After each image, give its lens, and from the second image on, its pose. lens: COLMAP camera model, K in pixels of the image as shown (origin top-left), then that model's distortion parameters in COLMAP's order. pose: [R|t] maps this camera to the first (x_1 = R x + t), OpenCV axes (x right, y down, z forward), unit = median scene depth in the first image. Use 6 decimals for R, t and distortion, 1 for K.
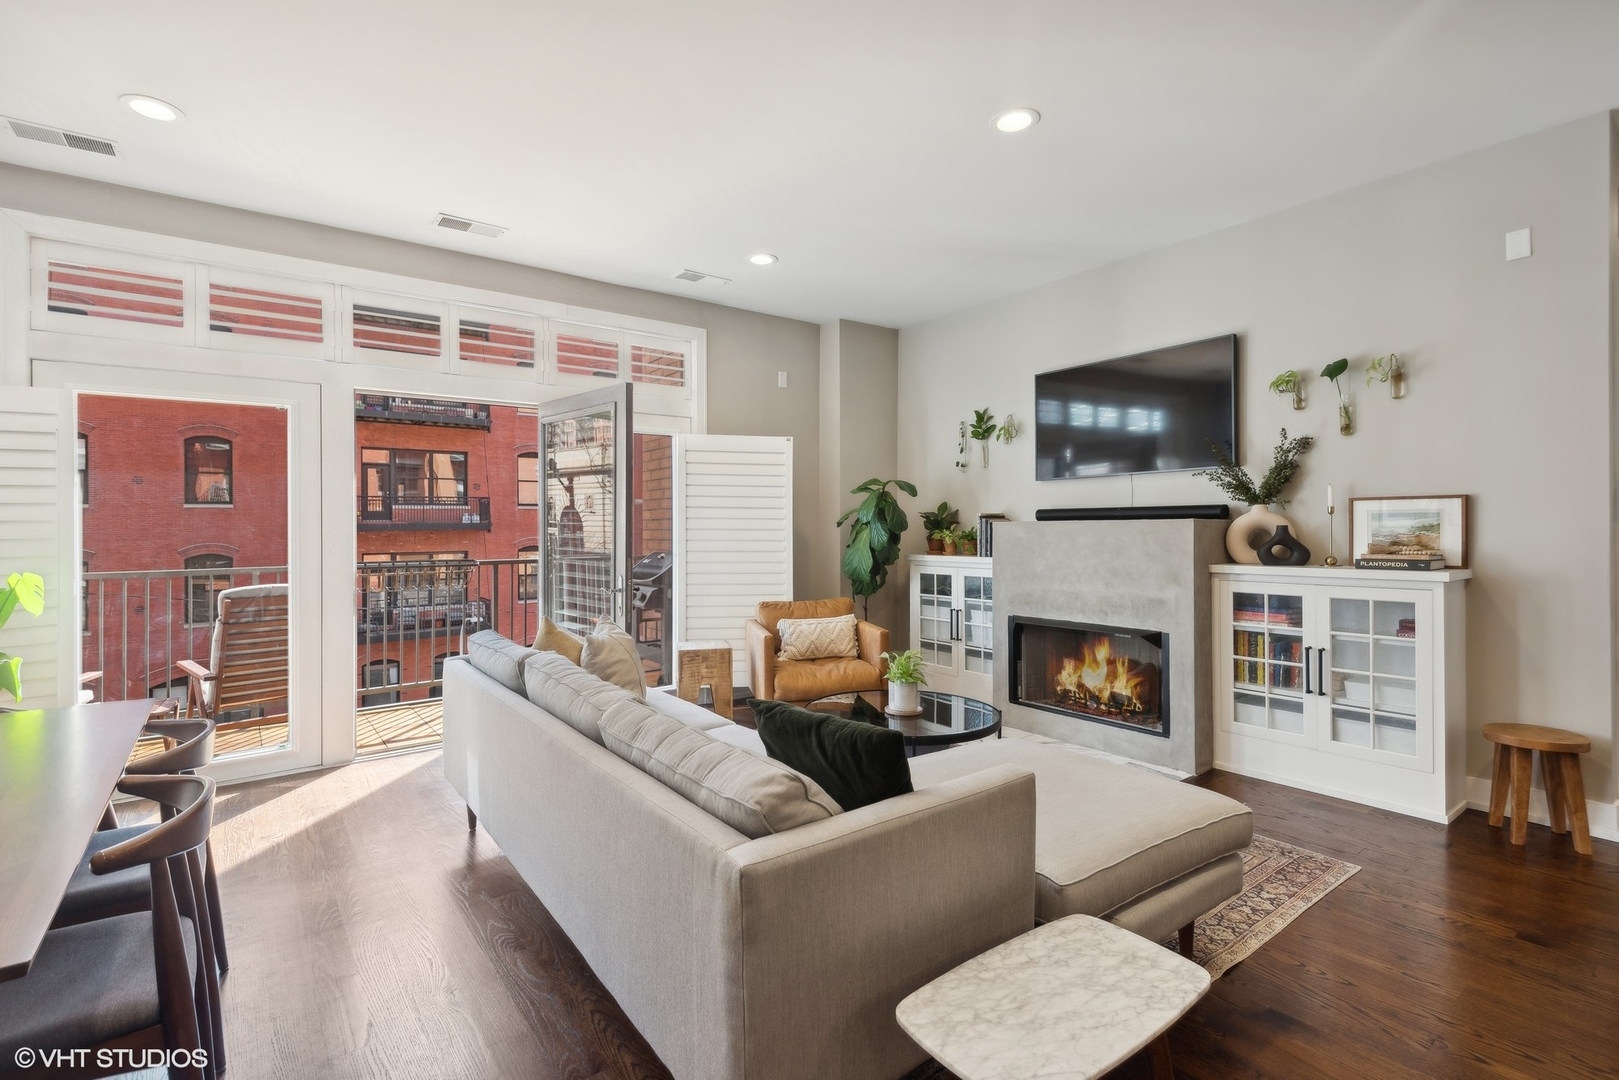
lens RADIAL K [[757.1, 0, 766.8], [0, 757.1, 524.6], [0, 0, 1]] dist [0.031485, -0.015165]
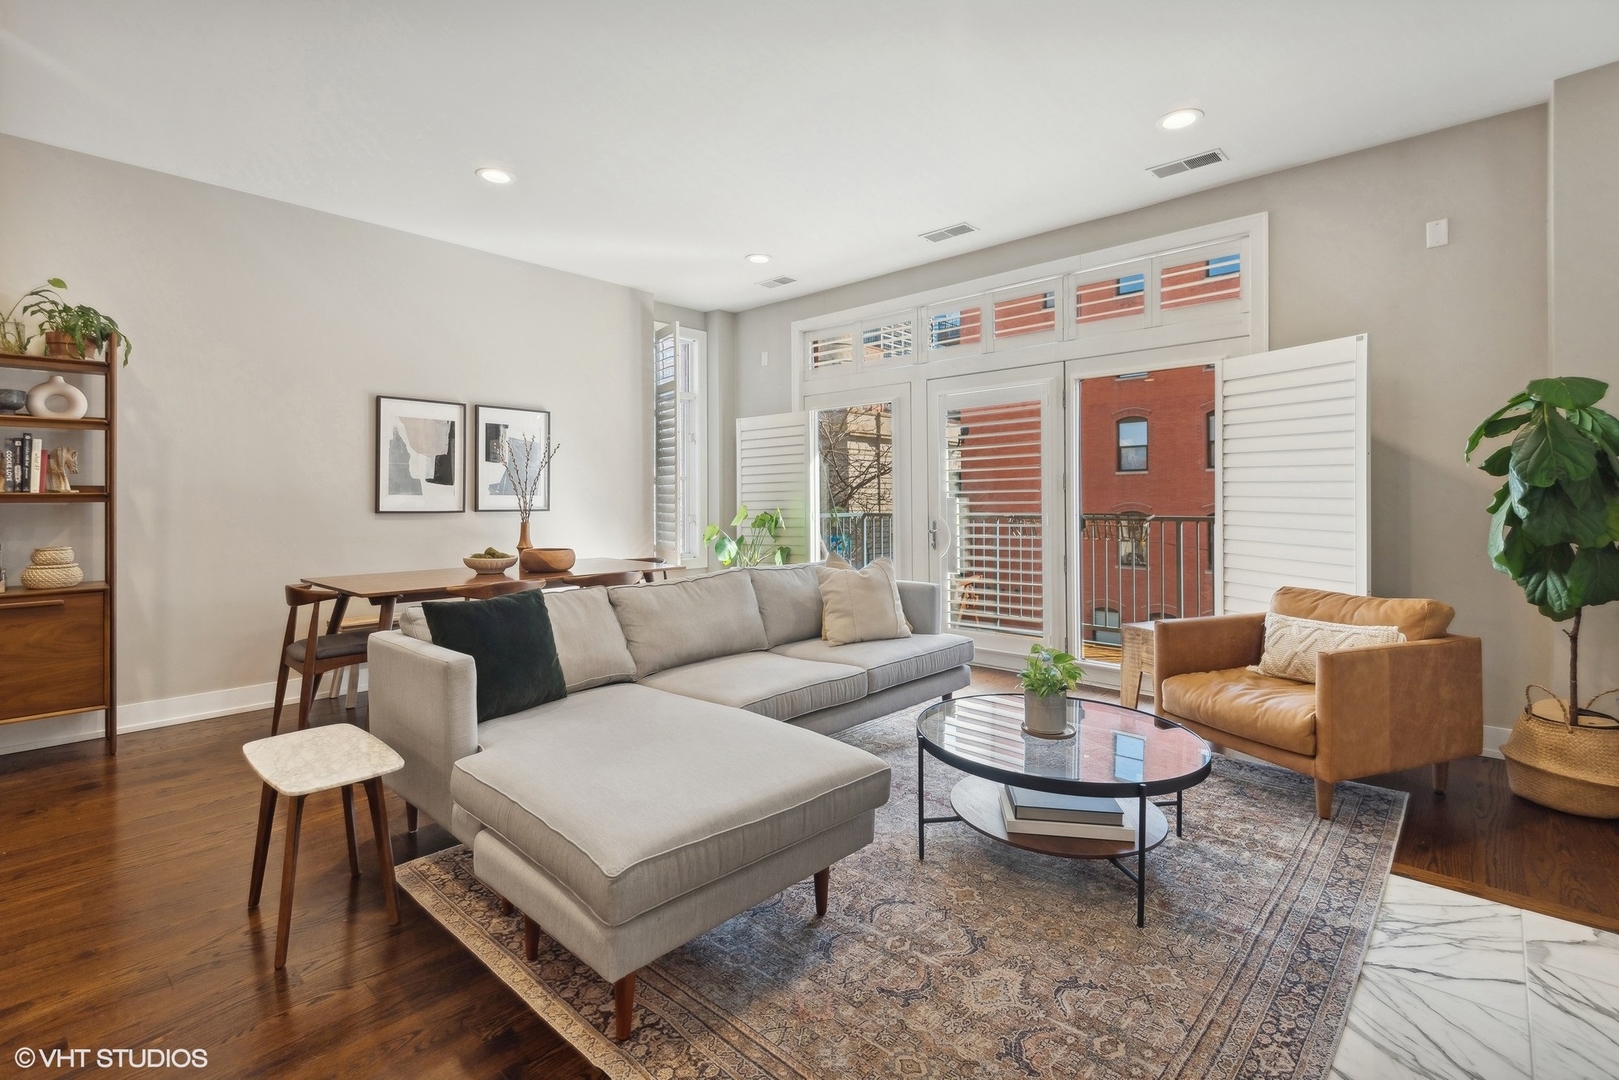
lens RADIAL K [[757.1, 0, 807.3], [0, 757.1, 489.4], [0, 0, 1]] dist [0.031485, -0.015165]
pose [[0.194147, -0.002163, -0.980970, 0.578229], [0.004957, 0.999987, -0.001224, 0.011918], [0.980960, -0.004625, 0.194156, 0.425434]]
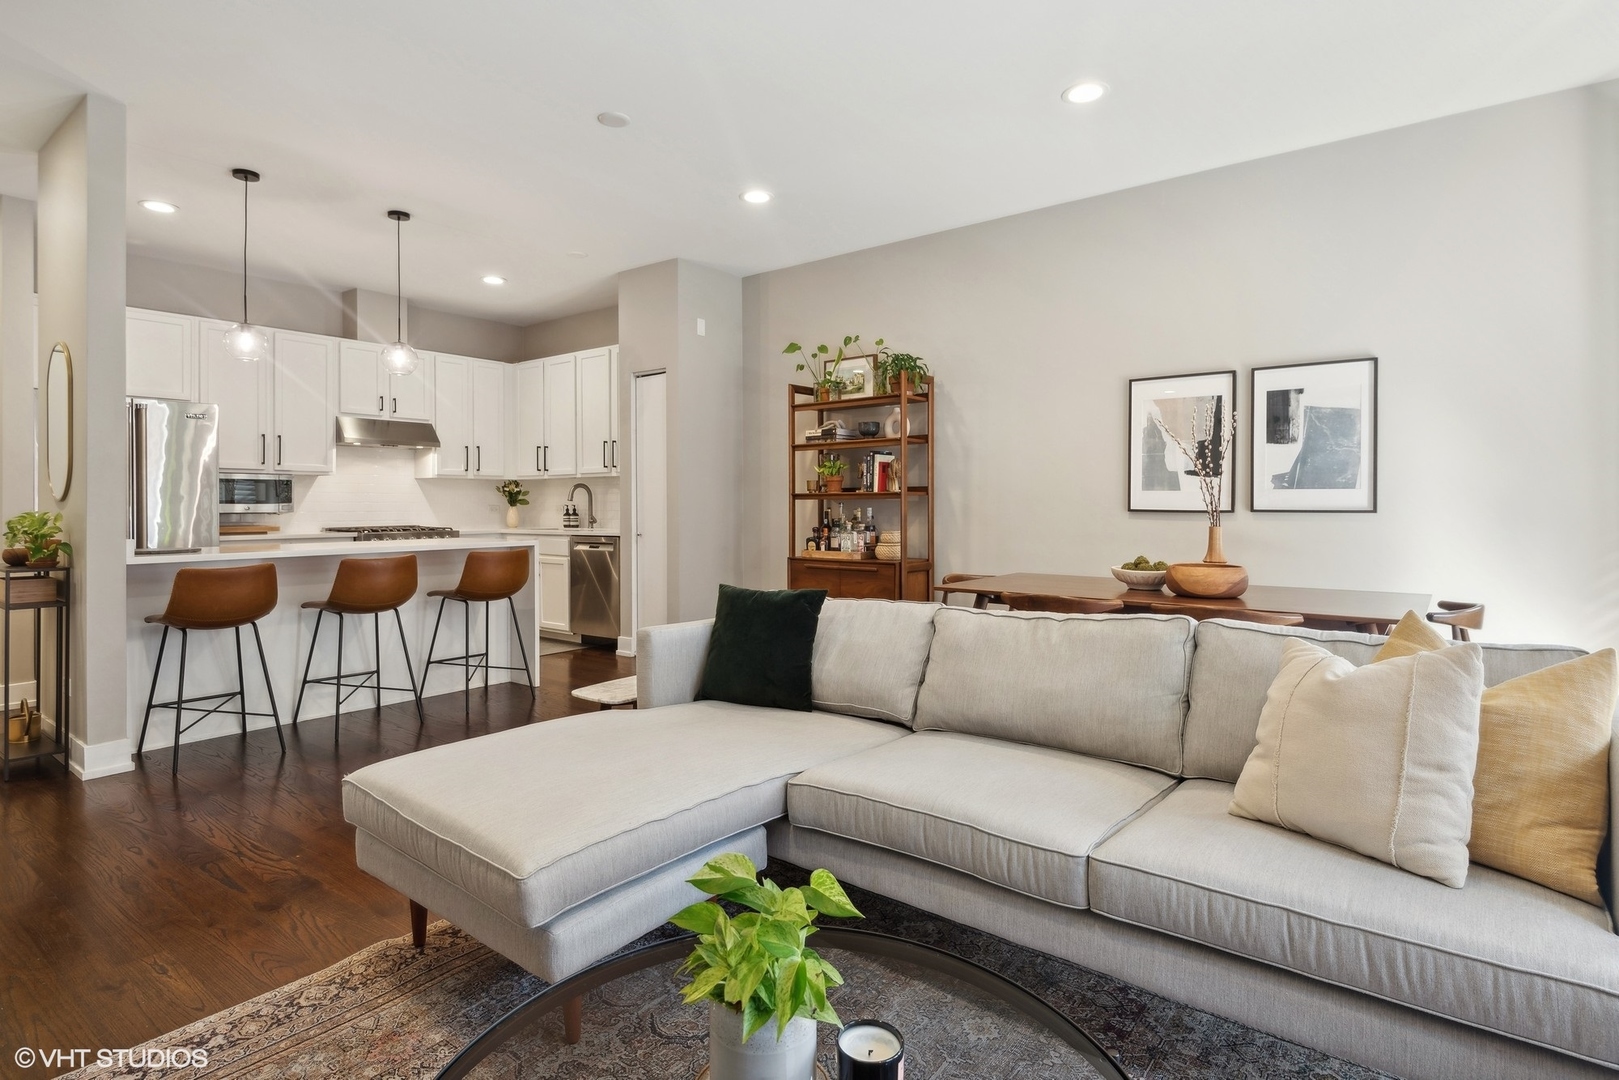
lens RADIAL K [[847.9, 0, 811.2], [0, 847.9, 516.0], [0, 0, 1]] dist [0.023889, -0.015063]
pose [[-0.964876, 0.016210, -0.262206, 0.161226], [0.013376, 0.999831, 0.012589, 0.025205], [0.262365, 0.008639, -0.964930, 0.877673]]
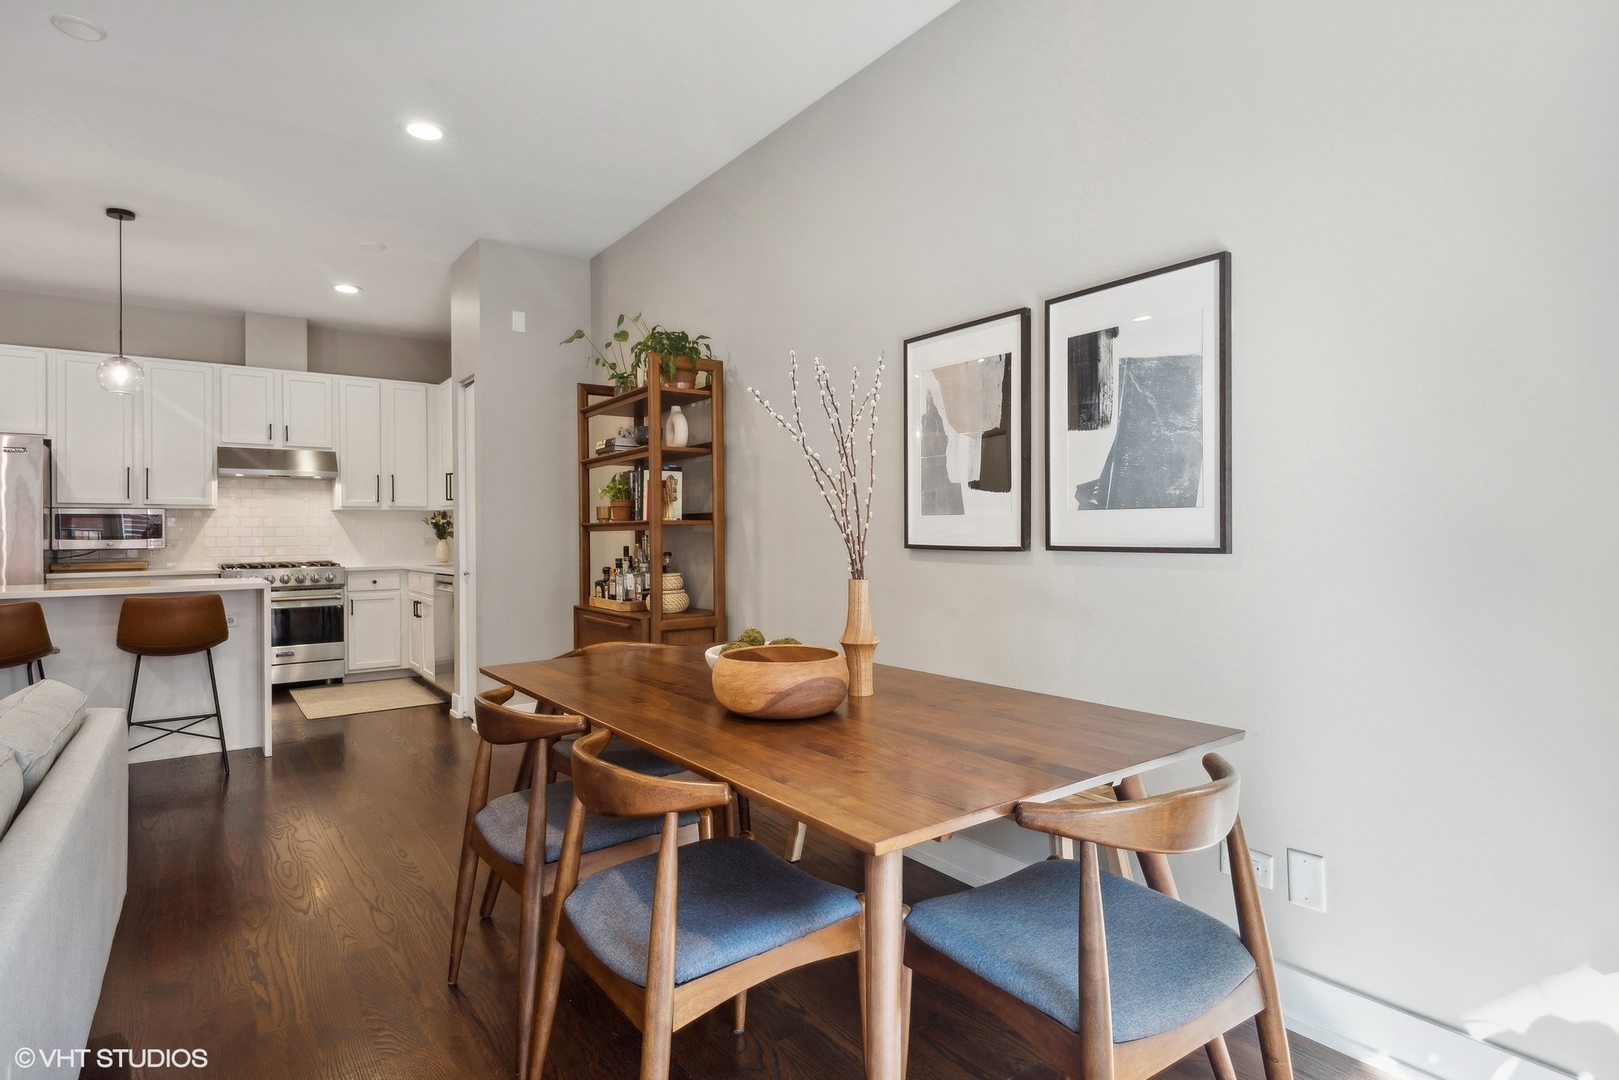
lens RADIAL K [[847.9, 0, 811.4], [0, 847.9, 532.6], [0, 0, 1]] dist [0.023889, -0.015063]
pose [[-0.999764, 0.020420, 0.007475, -0.334203], [0.020394, 0.999785, -0.003640, 0.026483], [-0.007548, -0.003487, -0.999965, 0.668131]]
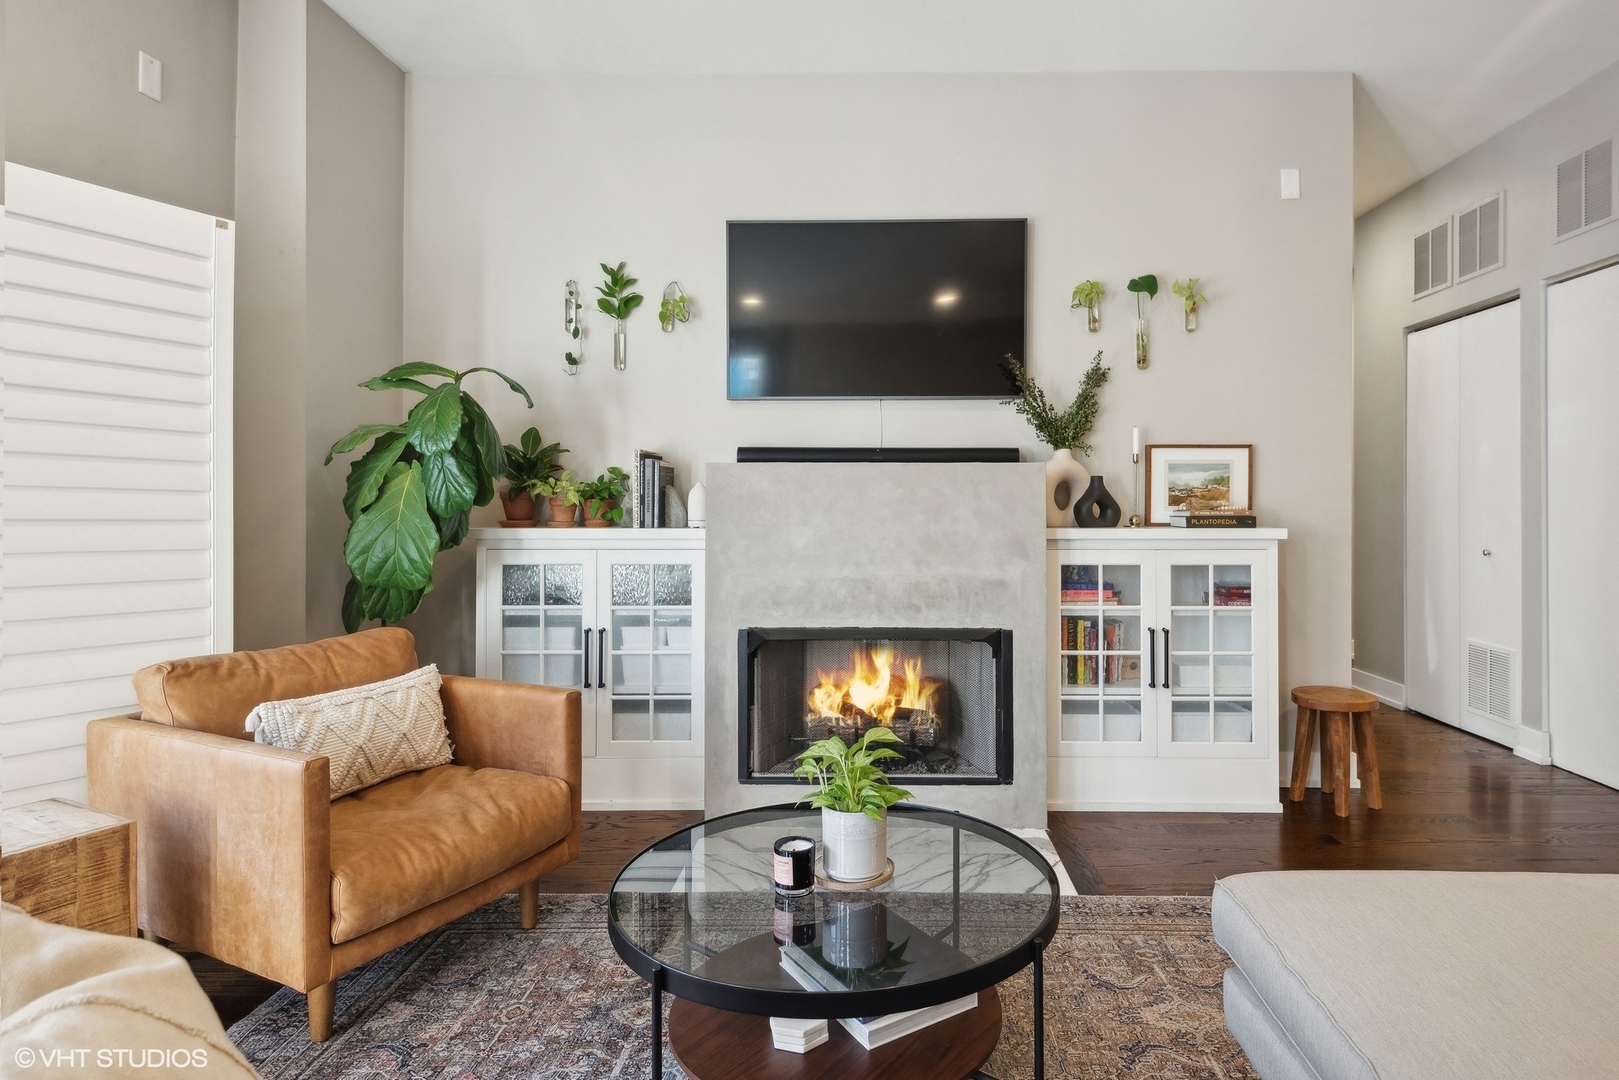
lens RADIAL K [[917.9, 0, 883.0], [0, 917.9, 505.3], [0, 0, 1]] dist [0.013543, -0.005111]
pose [[0.584503, 0.009116, 0.811340, -0.152638], [-0.008339, 0.999952, -0.005228, 0.027665], [-0.811349, -0.003710, 0.584551, 0.463215]]
